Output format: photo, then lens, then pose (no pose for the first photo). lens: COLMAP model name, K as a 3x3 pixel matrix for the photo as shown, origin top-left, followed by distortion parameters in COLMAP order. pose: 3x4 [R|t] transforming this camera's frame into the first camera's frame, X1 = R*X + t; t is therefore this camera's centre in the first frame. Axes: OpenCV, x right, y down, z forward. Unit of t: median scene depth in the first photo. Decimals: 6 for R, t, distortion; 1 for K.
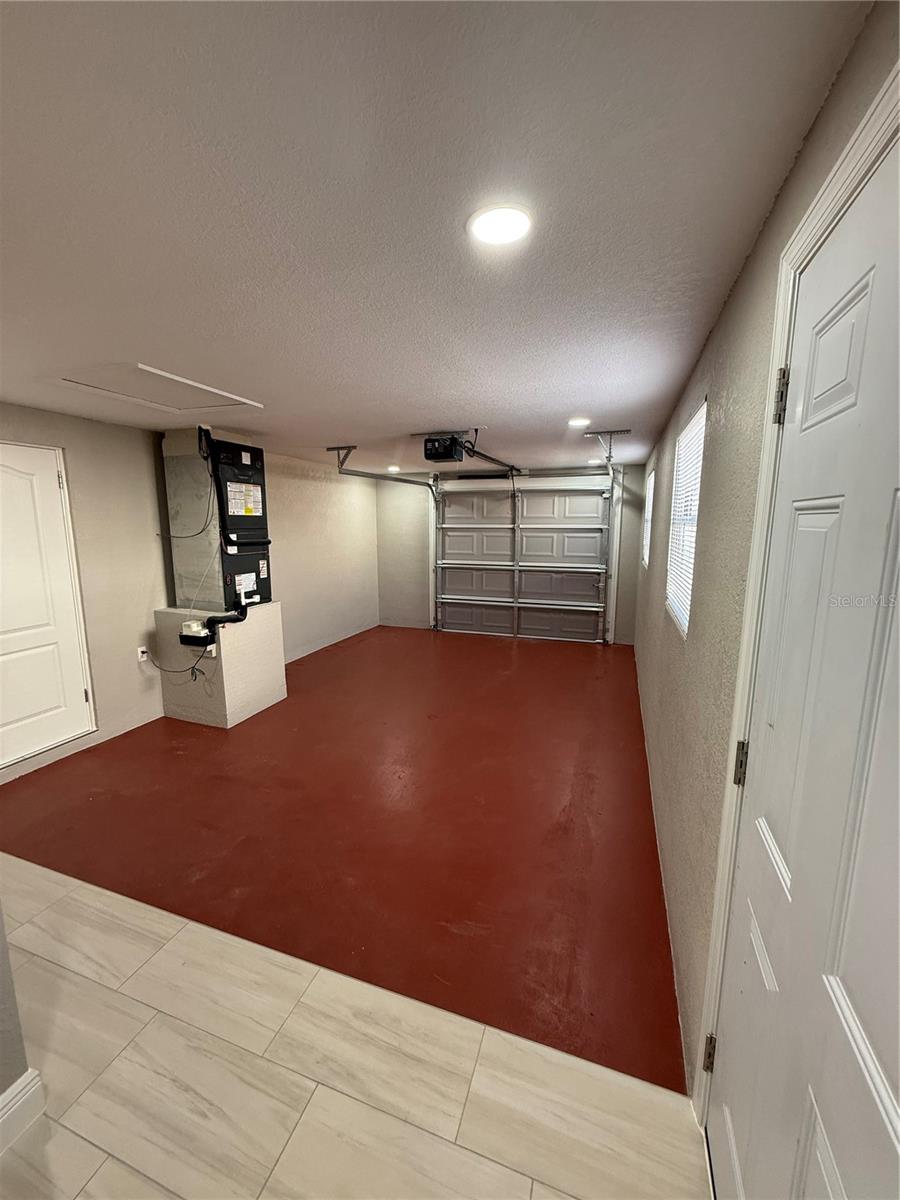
lens RADIAL K [[477.7, 0, 451.1], [0, 477.7, 601.1], [0, 0, 1]] dist [0.000264, -0.000209]
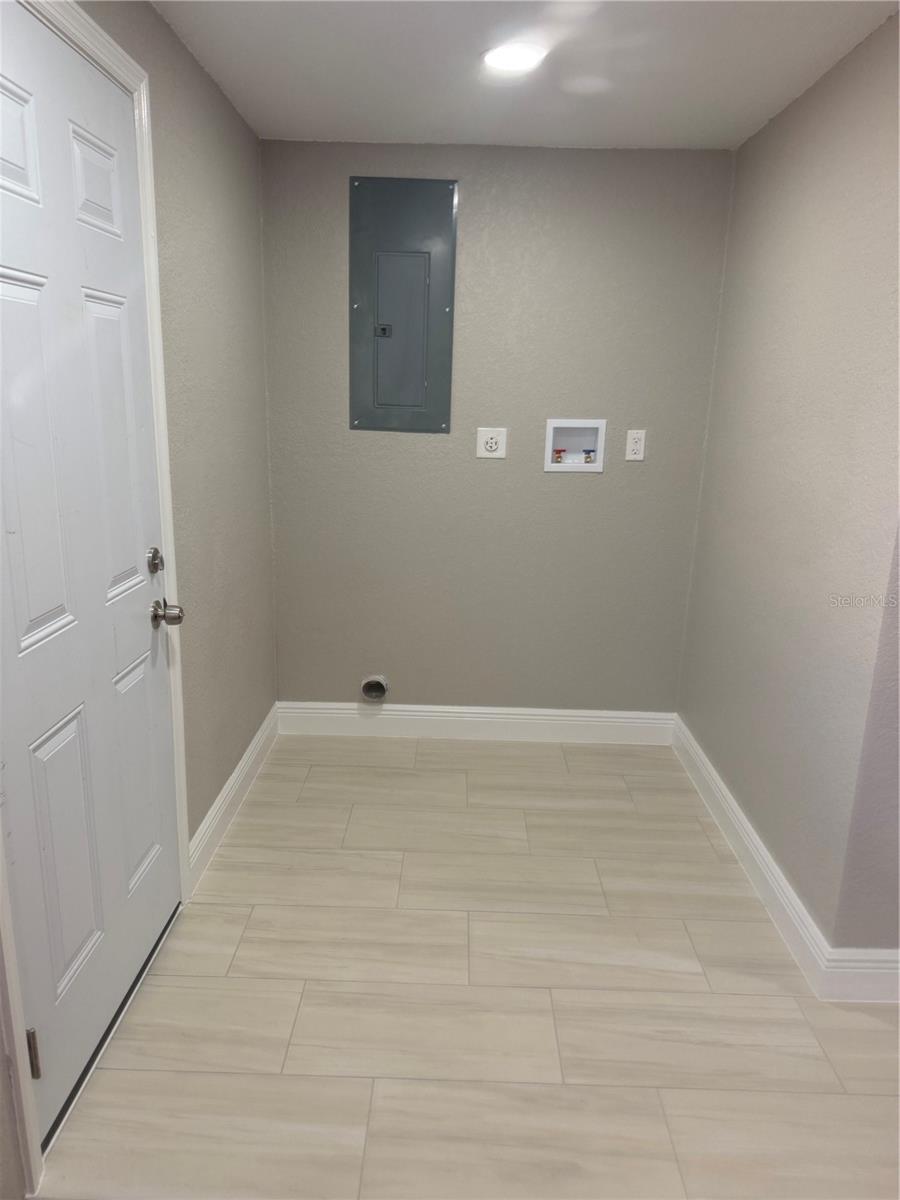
lens RADIAL K [[838.2, 0, 450.1], [0, 838.2, 599.5], [0, 0, 1]] dist [-0.046528, 0.001679]
pose [[-0.947574, 0.055710, -0.314643, 0.271275], [-0.074007, 0.919648, 0.385708, -0.191698], [0.310849, 0.388773, -0.867311, 1.850689]]
